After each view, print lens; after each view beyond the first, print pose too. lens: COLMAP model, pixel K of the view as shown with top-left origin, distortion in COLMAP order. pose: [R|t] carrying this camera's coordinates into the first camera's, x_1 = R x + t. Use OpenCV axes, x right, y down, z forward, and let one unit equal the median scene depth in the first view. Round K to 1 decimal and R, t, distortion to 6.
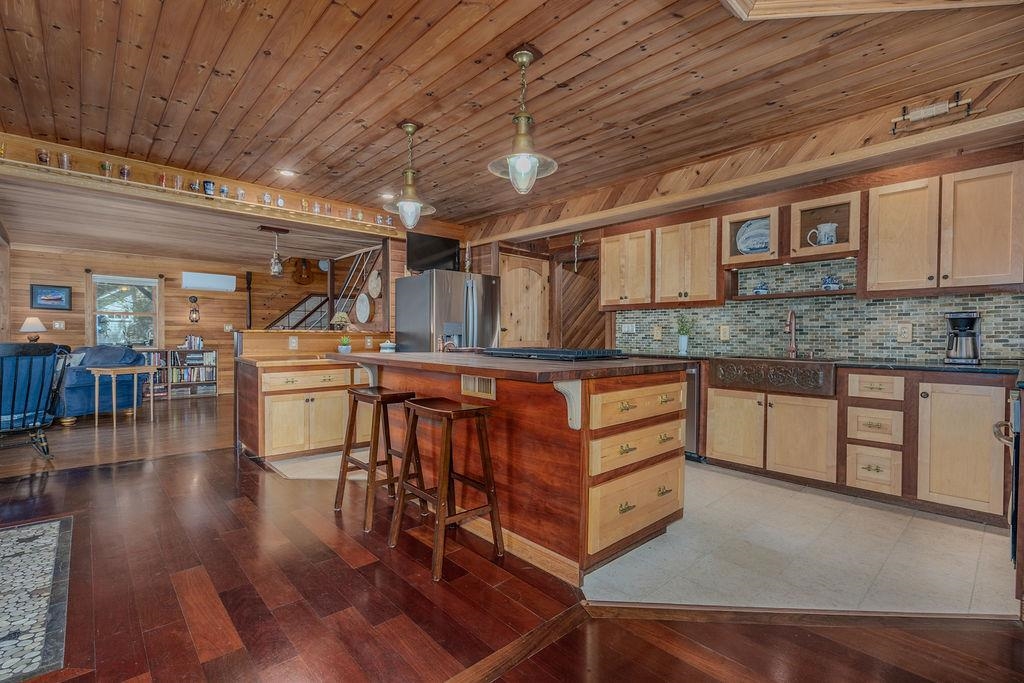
lens RADIAL K [[461.4, 0, 512.7], [0, 461.4, 342.4], [0, 0, 1]] dist [-0.003012, -0.000077]
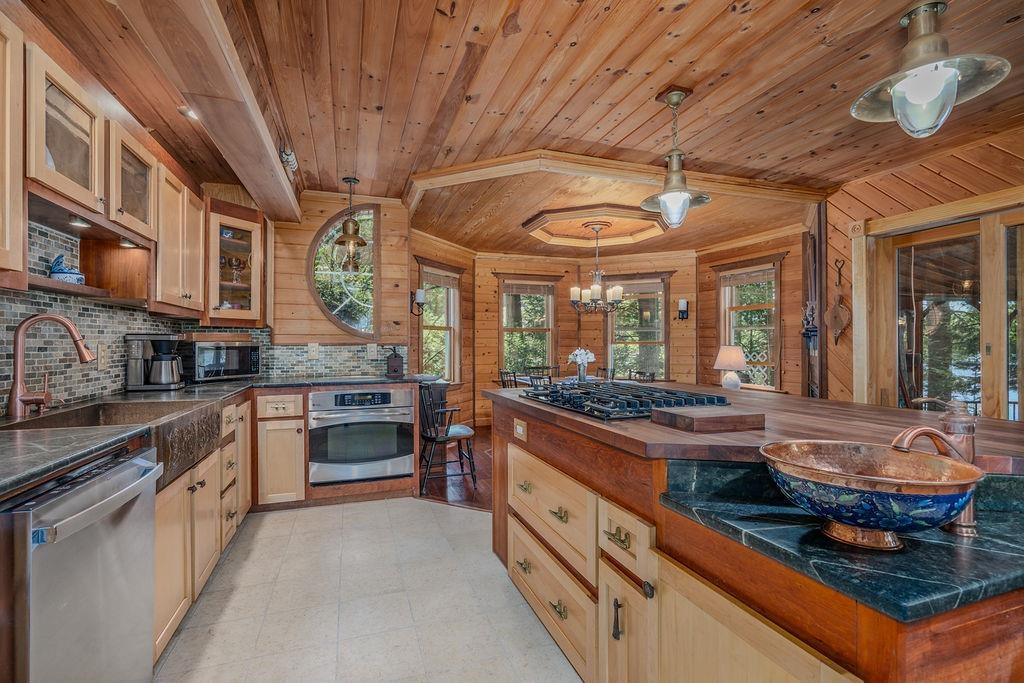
lens RADIAL K [[461.4, 0, 506.3], [0, 461.4, 345.6], [0, 0, 1]] dist [-0.003012, -0.000077]
pose [[-0.917394, 0.000295, 0.397981, -0.037951], [0.004224, 0.999951, 0.008997, -0.056685], [-0.397958, 0.009935, -0.917350, 1.845793]]
